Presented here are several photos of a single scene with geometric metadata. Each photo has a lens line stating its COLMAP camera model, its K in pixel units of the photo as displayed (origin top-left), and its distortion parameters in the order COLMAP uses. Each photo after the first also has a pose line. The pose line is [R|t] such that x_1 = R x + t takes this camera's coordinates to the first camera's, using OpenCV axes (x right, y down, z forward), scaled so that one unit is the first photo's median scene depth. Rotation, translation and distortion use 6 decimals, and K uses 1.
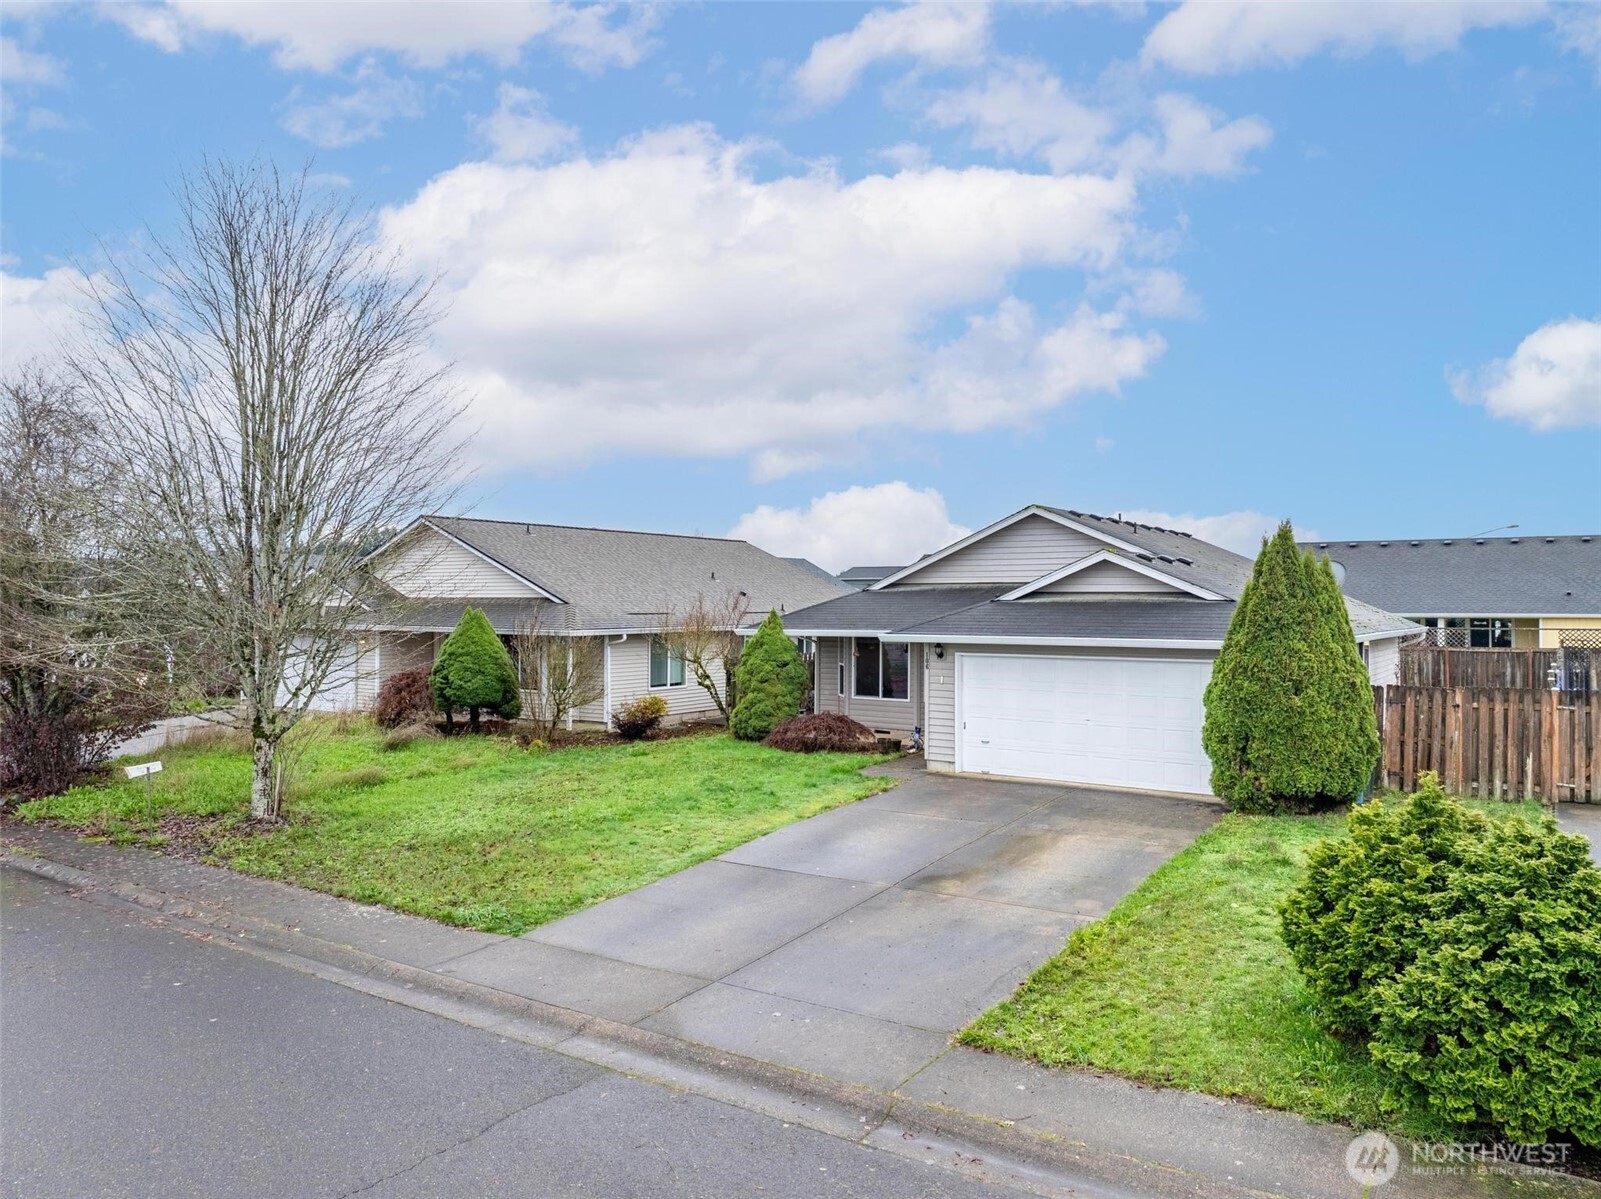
lens RADIAL K [[1133.5, 0, 800.5], [0, 1133.5, 599.5], [0, 0, 1]] dist [-0.035041, -0.001229]
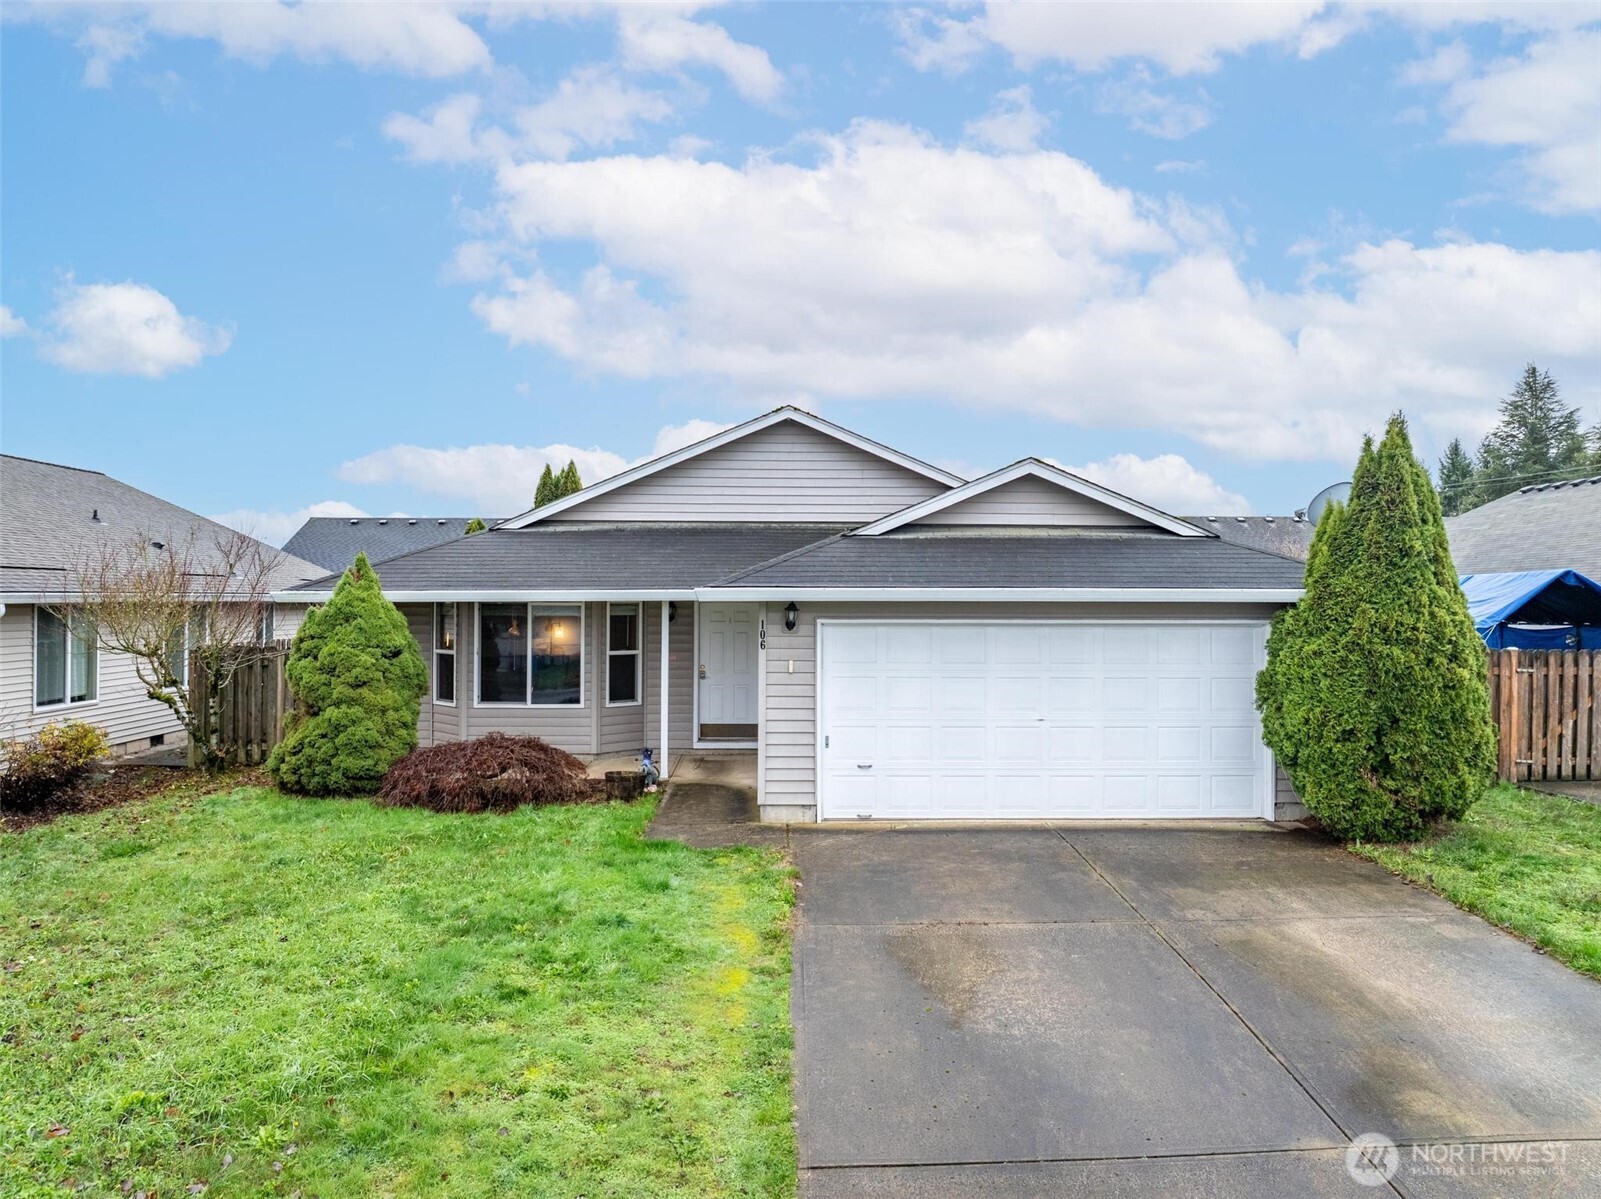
lens RADIAL K [[1133.5, 0, 800.5], [0, 1133.5, 599.5], [0, 0, 1]] dist [-0.035041, -0.001229]
pose [[0.807201, 0.000000, 0.590277, -0.216865], [-0.003271, 0.999985, 0.004473, 0.033854], [-0.590268, -0.005541, 0.807189, 0.527118]]
